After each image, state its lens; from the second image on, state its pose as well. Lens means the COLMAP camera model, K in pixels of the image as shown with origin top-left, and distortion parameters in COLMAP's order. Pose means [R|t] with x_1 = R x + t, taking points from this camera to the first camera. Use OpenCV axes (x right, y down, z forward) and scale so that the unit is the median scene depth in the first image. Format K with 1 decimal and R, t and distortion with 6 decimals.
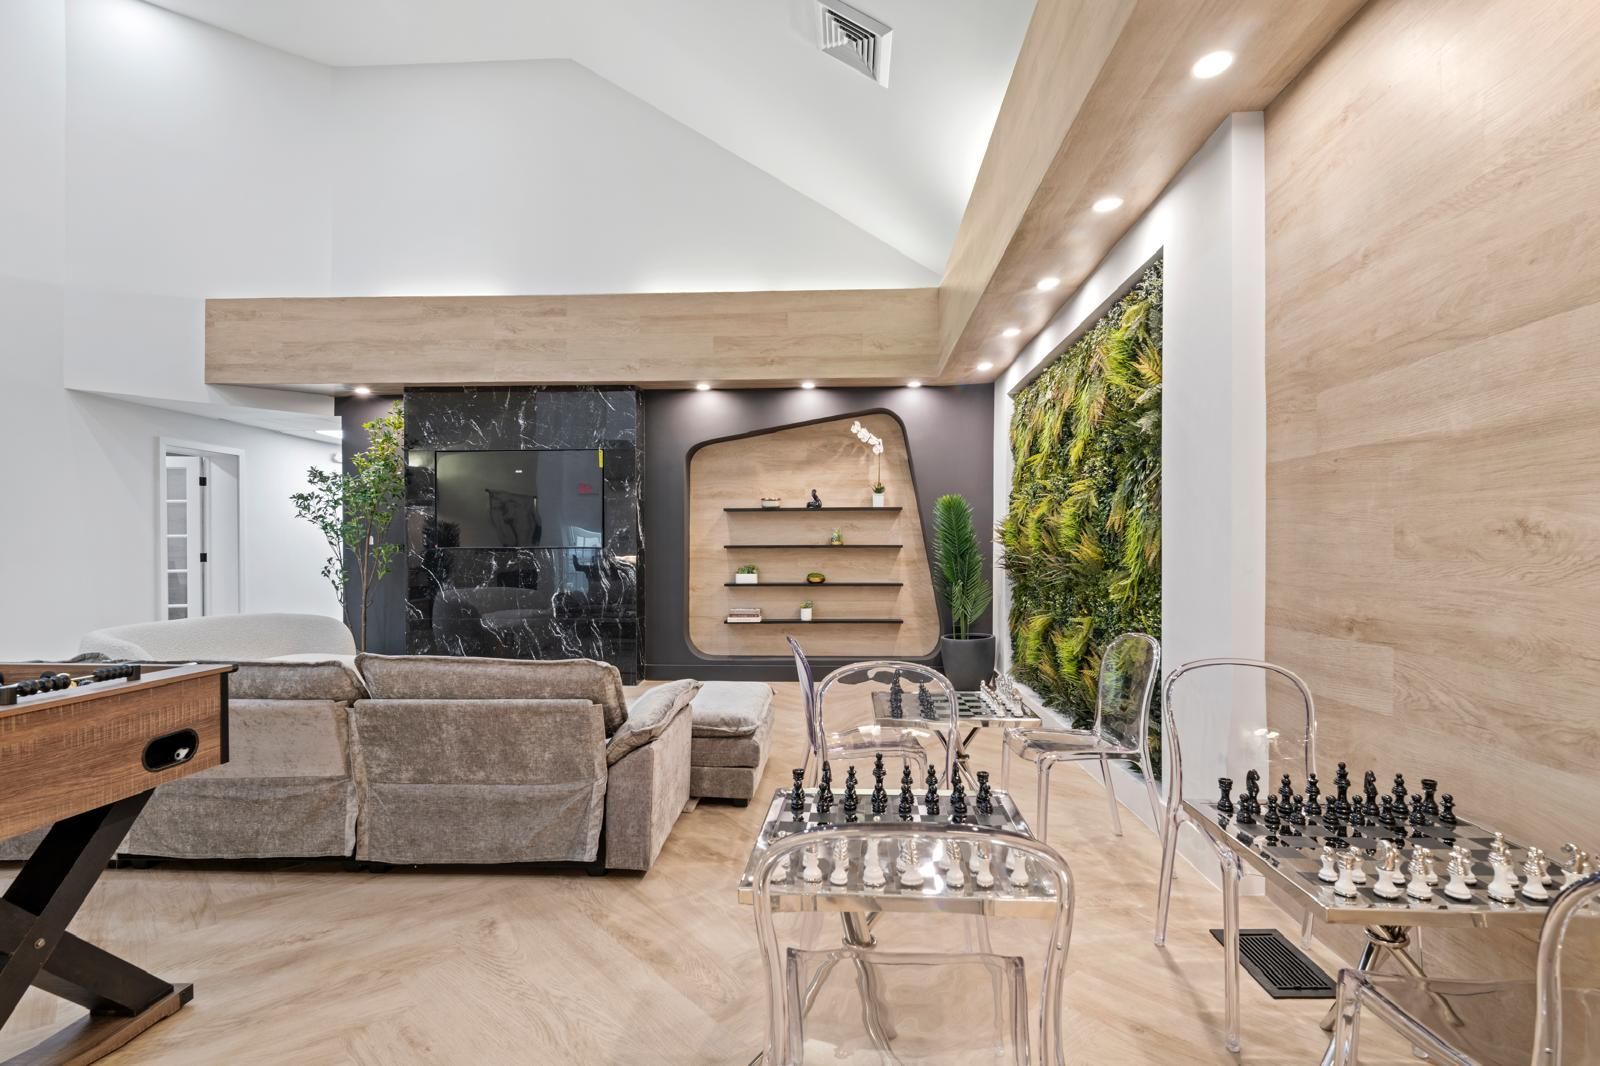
lens RADIAL K [[749.5, 0, 803.4], [0, 749.5, 542.5], [0, 0, 1]] dist [0.000673, -0.000241]
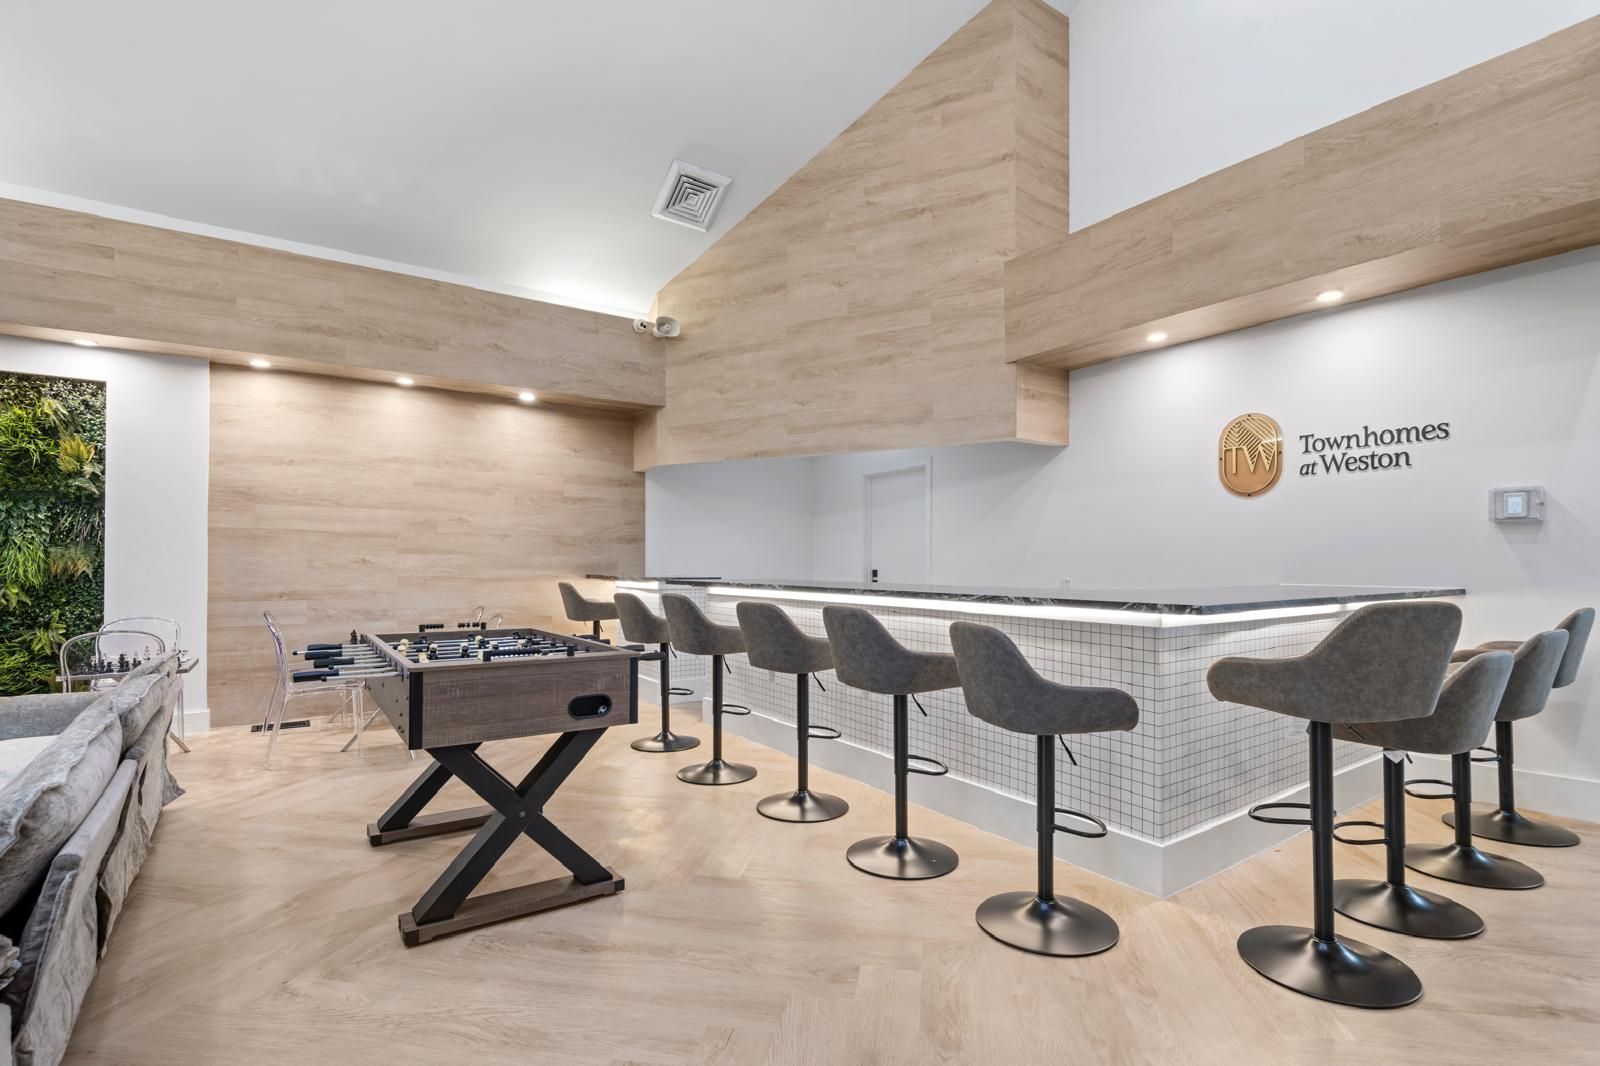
lens RADIAL K [[749.5, 0, 803.2], [0, 749.5, 542.9], [0, 0, 1]] dist [0.000673, -0.000241]
pose [[-0.610028, 0.020274, 0.792121, -2.712934], [-0.006681, 0.999505, -0.030728, -0.007897], [-0.792352, -0.024037, -0.609591, 1.232250]]
